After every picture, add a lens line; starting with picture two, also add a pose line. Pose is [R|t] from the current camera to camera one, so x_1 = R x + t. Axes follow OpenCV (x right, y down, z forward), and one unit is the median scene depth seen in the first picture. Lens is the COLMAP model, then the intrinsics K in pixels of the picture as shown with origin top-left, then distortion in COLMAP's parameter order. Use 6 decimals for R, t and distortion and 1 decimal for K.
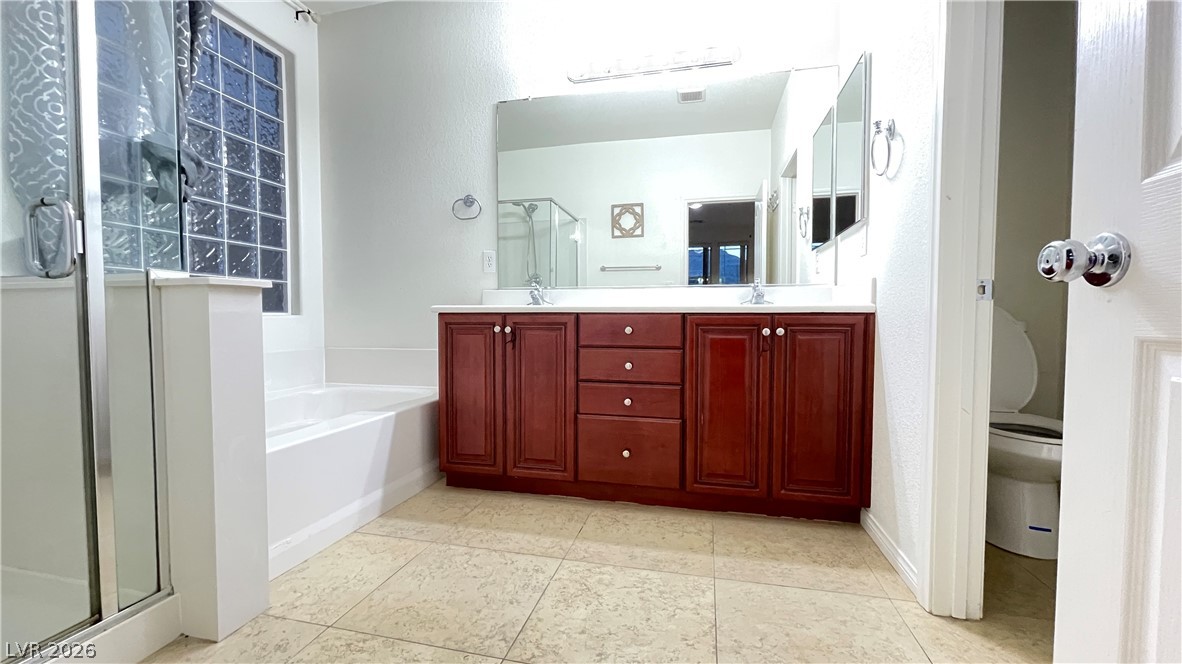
lens RADIAL K [[473.3, 0, 595.3], [0, 473.3, 331.9], [0, 0, 1]] dist [-0.011155, 0.002117]
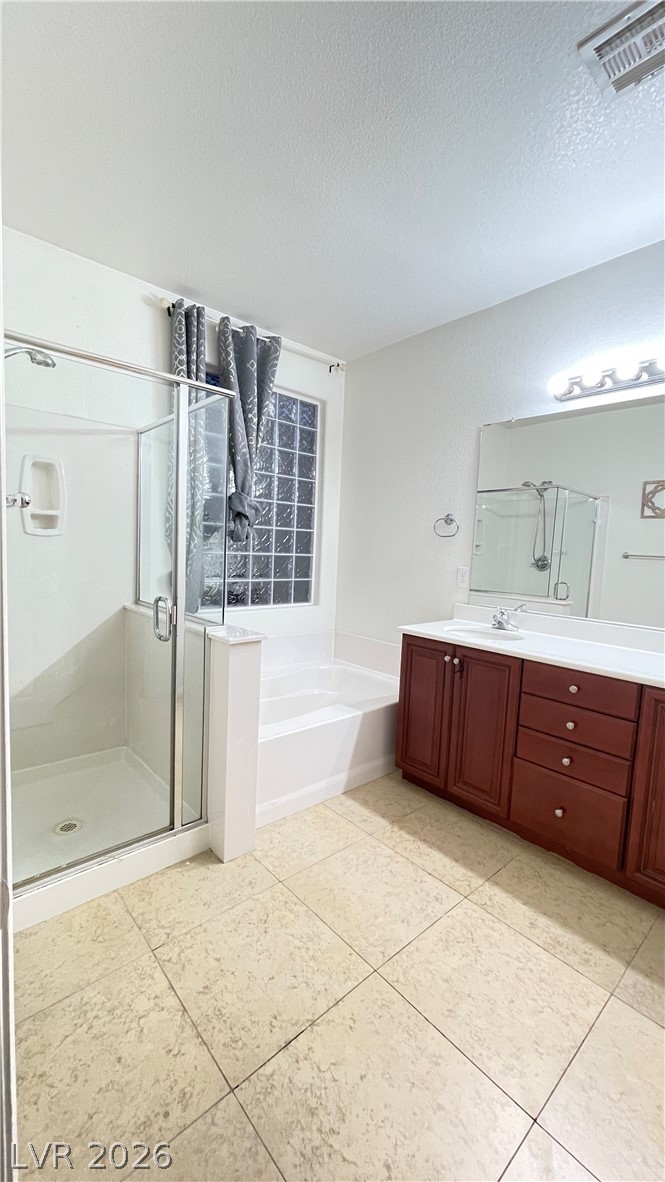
lens RADIAL K [[473.3, 0, 329.5], [0, 473.3, 587.6], [0, 0, 1]] dist [-0.011155, 0.002117]
pose [[0.816257, 0.081386, -0.571927, 0.186682], [-0.062724, 0.996659, 0.052306, -0.213818], [0.574273, -0.006822, 0.818635, -0.059347]]
